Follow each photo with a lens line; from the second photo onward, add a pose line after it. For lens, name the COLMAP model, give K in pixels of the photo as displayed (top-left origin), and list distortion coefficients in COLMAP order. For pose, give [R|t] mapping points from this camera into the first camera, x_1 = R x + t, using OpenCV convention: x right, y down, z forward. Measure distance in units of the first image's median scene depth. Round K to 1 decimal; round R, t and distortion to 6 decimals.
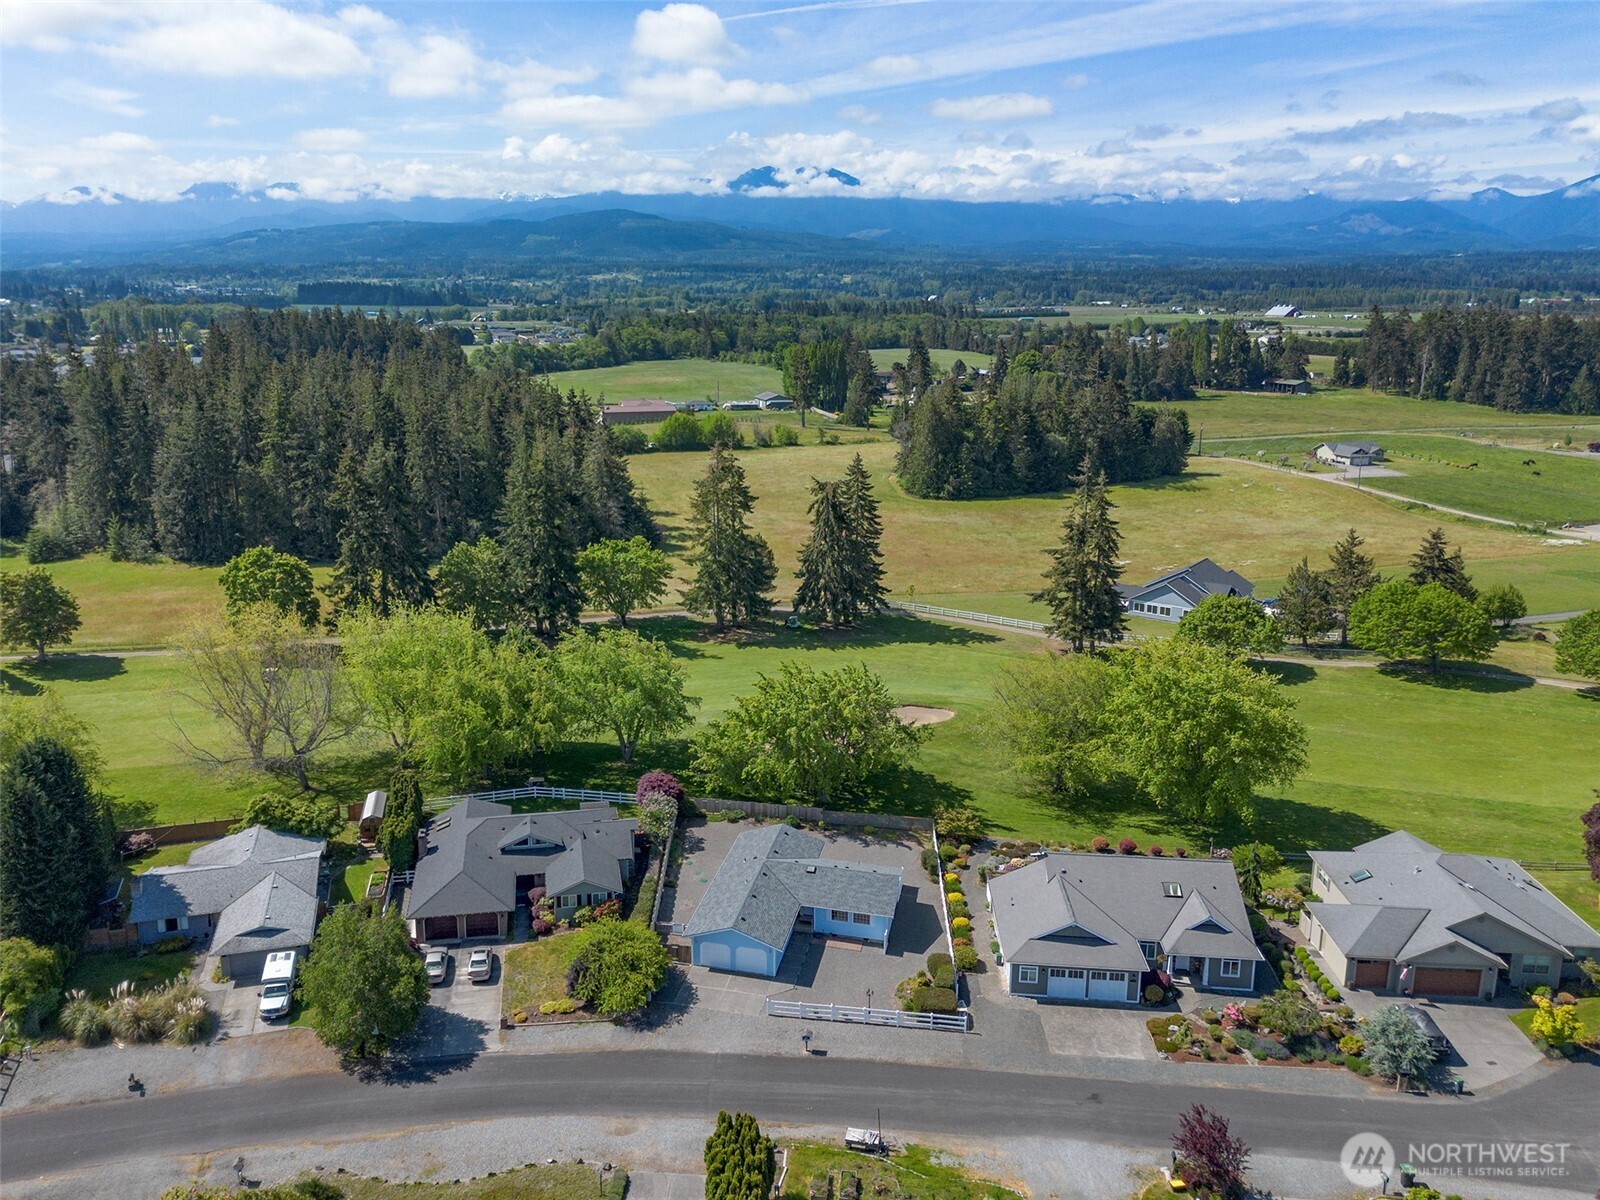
lens RADIAL K [[1187.4, 0, 800.0], [0, 1187.4, 600.0], [0, 0, 1]] dist [0.094125, -0.116076]
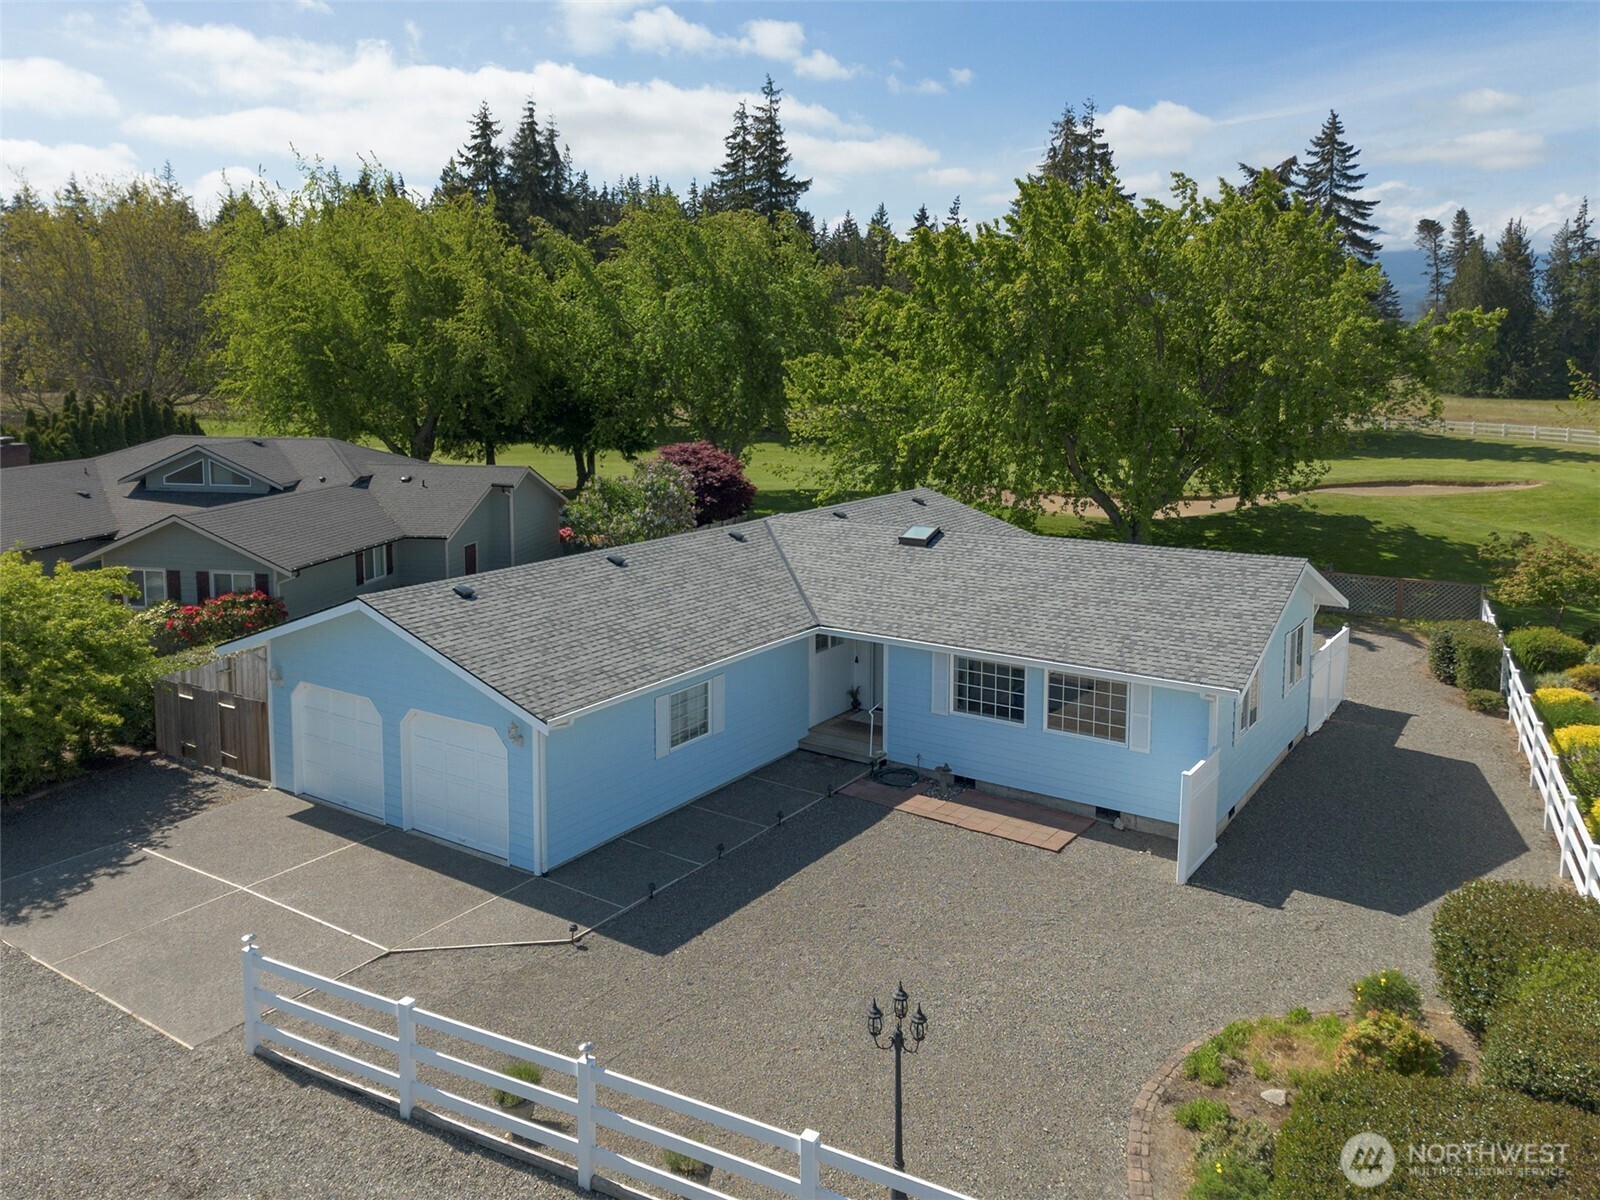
lens RADIAL K [[1187.4, 0, 800.0], [0, 1187.4, 600.0], [0, 0, 1]] dist [0.094125, -0.116076]
pose [[0.921434, 0.034363, -0.387012, 0.086021], [-0.058295, 0.997033, -0.050267, 0.260438], [0.384136, 0.068878, 0.920704, 0.785101]]
